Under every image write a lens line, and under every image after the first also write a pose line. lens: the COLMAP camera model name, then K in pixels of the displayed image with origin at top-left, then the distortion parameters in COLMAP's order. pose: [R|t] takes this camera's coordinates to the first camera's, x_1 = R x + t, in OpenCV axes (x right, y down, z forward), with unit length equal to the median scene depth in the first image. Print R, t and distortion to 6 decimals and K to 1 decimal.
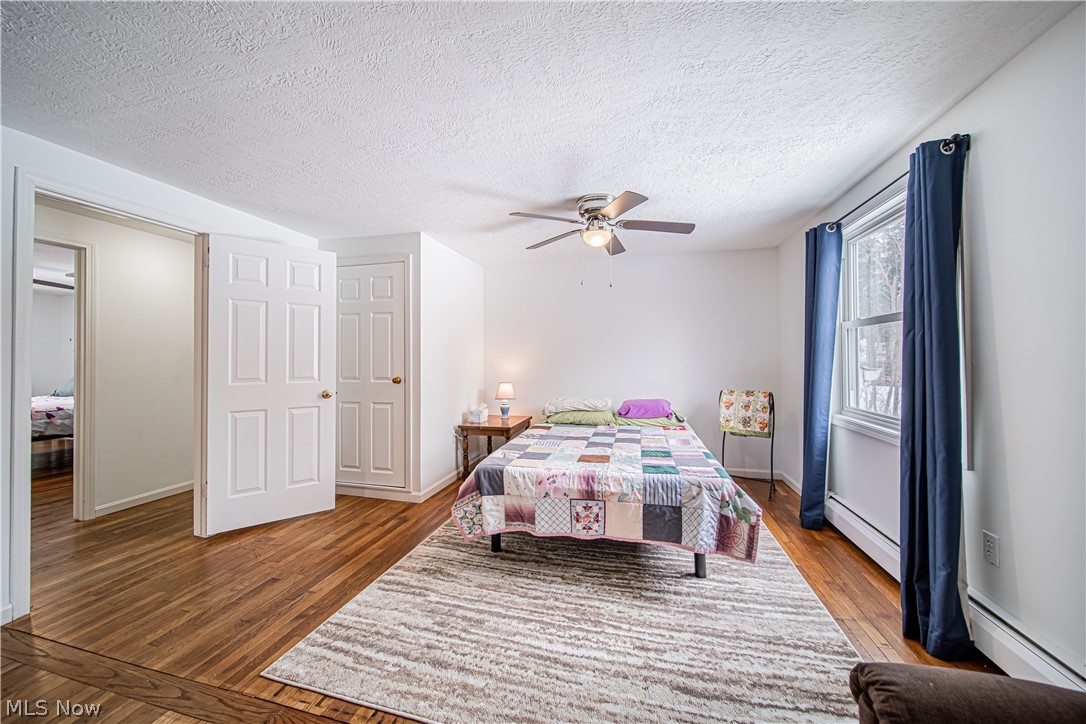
lens RADIAL K [[381.9, 0, 546.0], [0, 381.9, 357.6], [0, 0, 1]] dist [-0.000352, -0.000775]
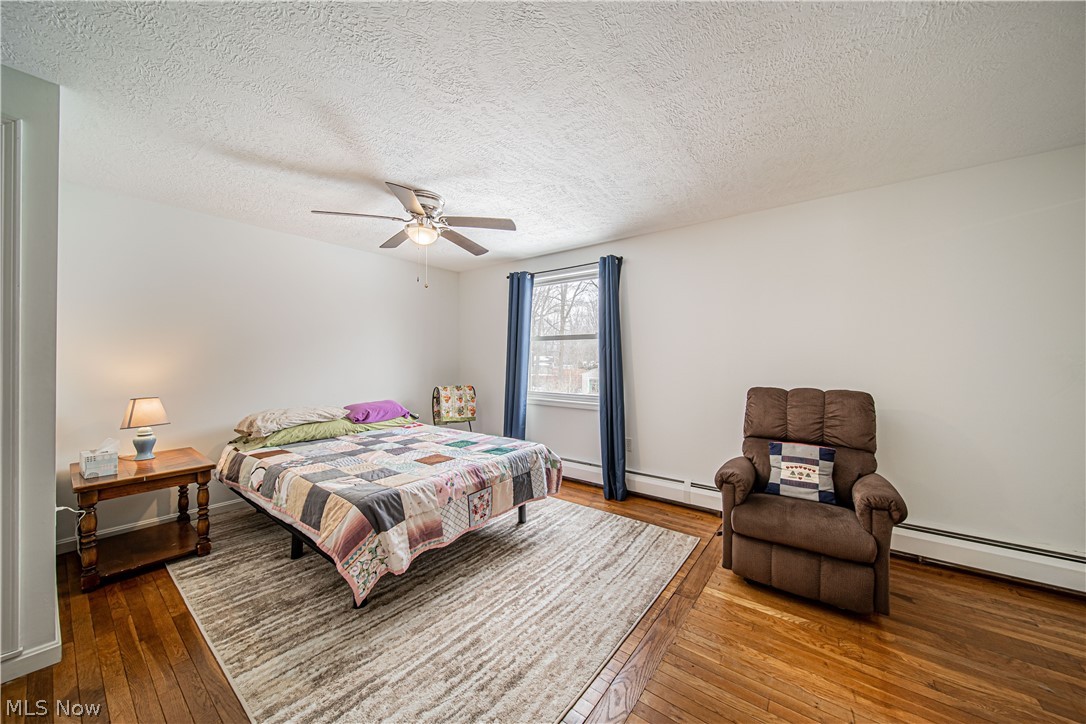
lens RADIAL K [[381.9, 0, 549.2], [0, 381.9, 360.1], [0, 0, 1]] dist [-0.000352, -0.000775]
pose [[0.386501, 0.007044, 0.922262, -0.790722], [-0.010259, 0.999942, -0.003338, 0.005878], [-0.922232, -0.008172, 0.386551, 0.394559]]
